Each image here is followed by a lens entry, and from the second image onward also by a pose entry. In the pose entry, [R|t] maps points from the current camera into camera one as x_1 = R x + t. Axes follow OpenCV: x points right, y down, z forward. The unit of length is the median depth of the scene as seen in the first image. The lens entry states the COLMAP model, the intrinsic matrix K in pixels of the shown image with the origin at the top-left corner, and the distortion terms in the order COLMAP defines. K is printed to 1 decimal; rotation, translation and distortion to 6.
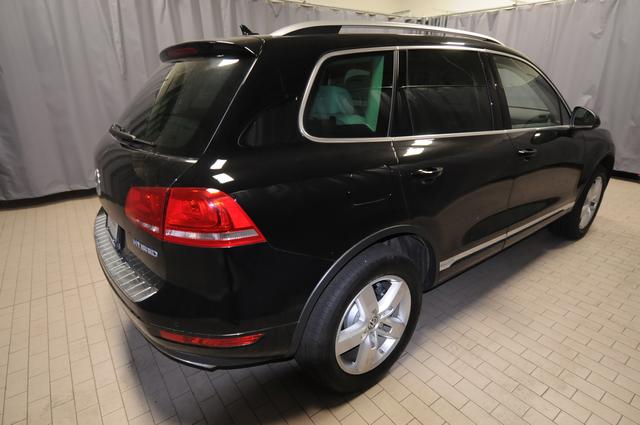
lens RADIAL K [[356.4, 0, 320.0], [0, 356.4, 212.5], [0, 0, 1]] dist [0.000128, -0.000490]
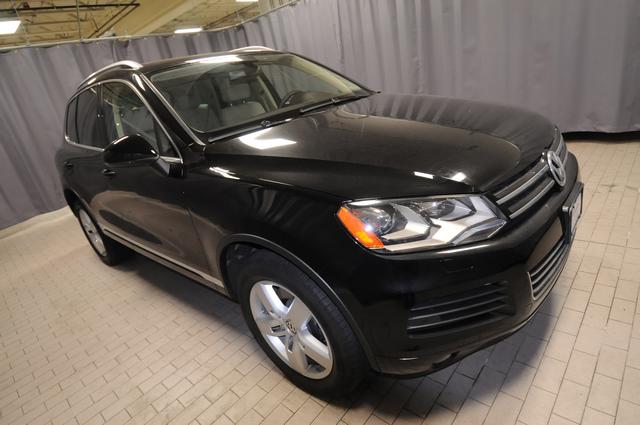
lens RADIAL K [[356.4, 0, 320.0], [0, 356.4, 212.5], [0, 0, 1]] dist [0.000128, -0.000490]
pose [[0.184311, 0.339078, -0.922527, 1.270840], [-0.175909, 0.934832, 0.308456, -0.370213], [0.966998, 0.105429, 0.231947, 1.002930]]
